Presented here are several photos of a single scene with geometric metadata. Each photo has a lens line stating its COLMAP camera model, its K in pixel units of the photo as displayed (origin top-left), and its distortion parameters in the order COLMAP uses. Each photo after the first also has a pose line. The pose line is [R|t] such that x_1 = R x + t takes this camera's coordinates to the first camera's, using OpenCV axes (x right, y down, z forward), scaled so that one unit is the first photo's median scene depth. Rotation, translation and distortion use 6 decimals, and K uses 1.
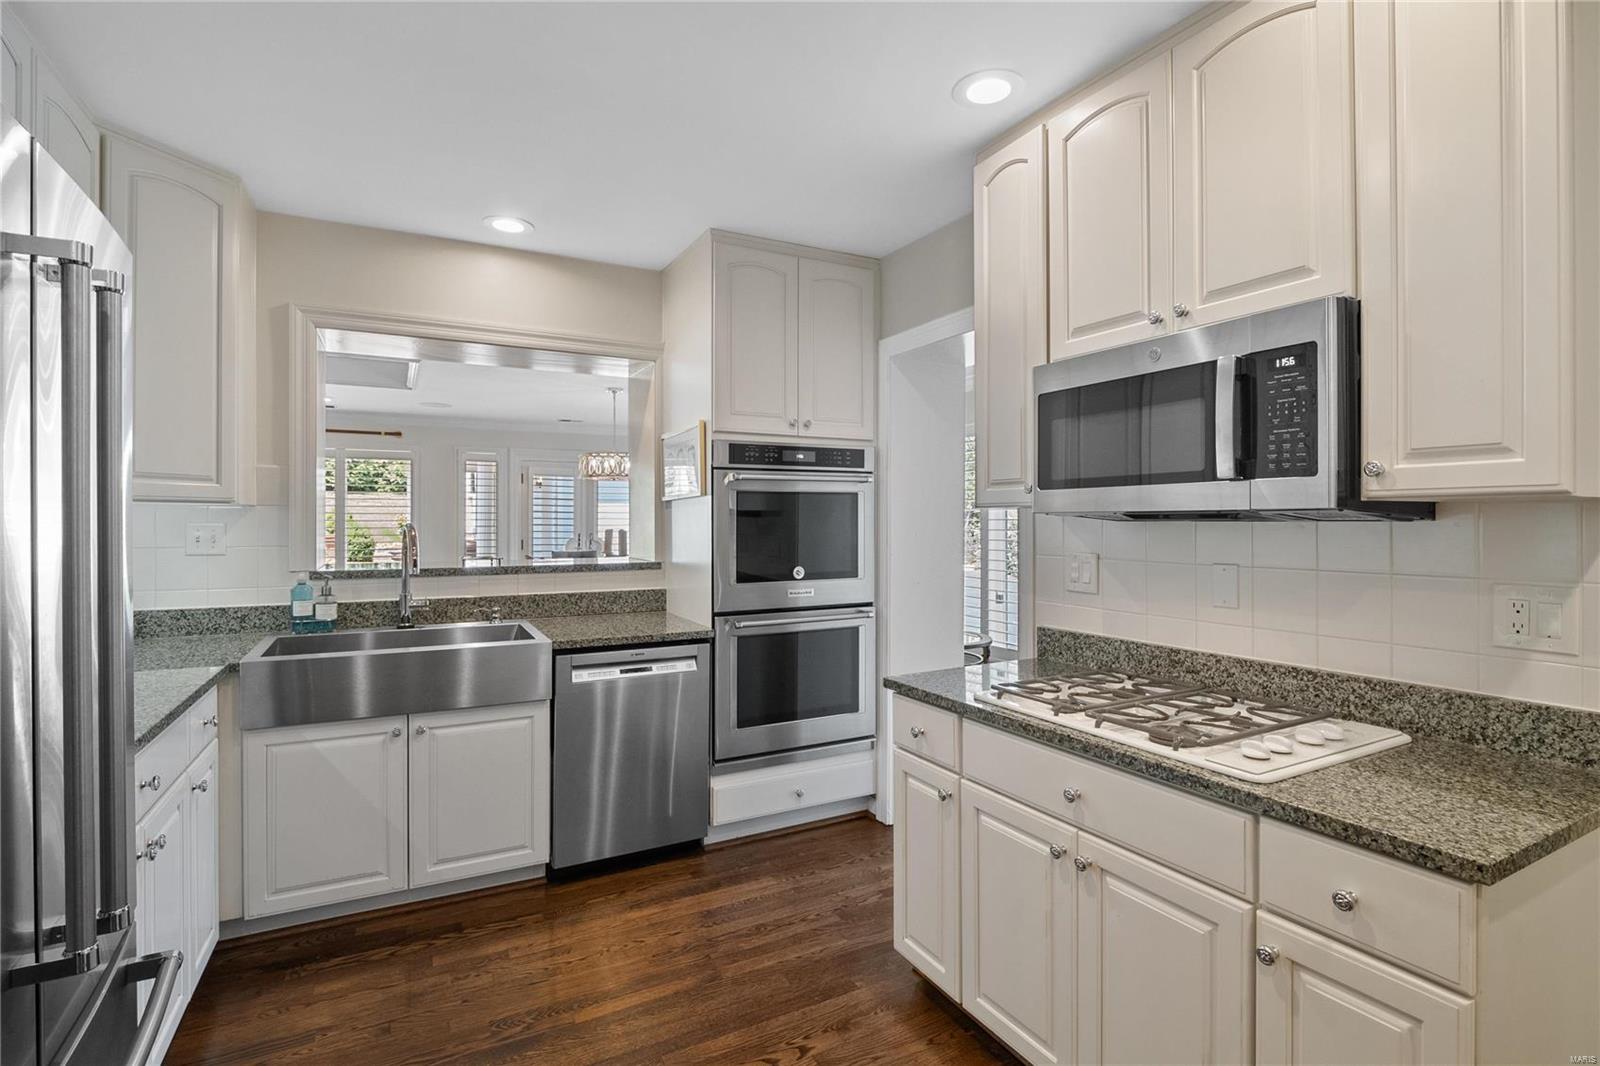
lens RADIAL K [[759.2, 0, 814.4], [0, 759.2, 522.0], [0, 0, 1]] dist [-0.008604, -0.001866]
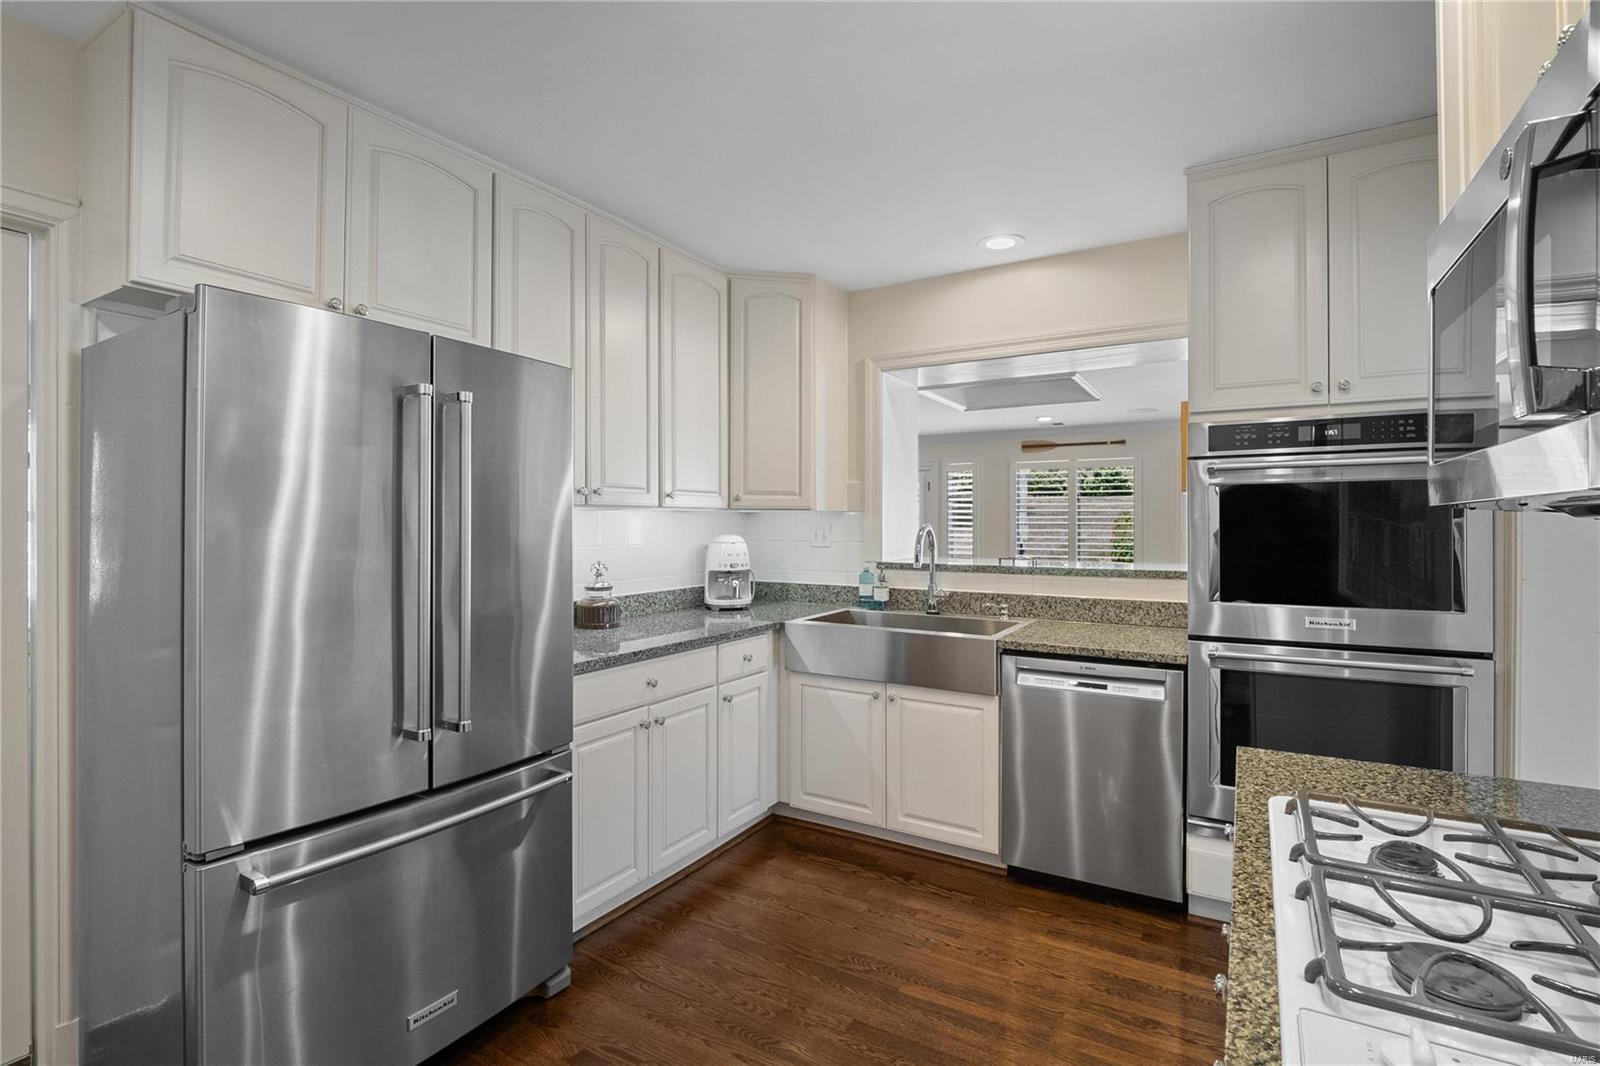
lens RADIAL K [[759.2, 0, 810.3], [0, 759.2, 523.1], [0, 0, 1]] dist [-0.008604, -0.001866]
pose [[0.519113, 0.000027, -0.854705, 0.381922], [-0.003834, 0.999990, -0.002297, 0.002764], [0.854697, 0.004469, 0.519108, 0.238172]]
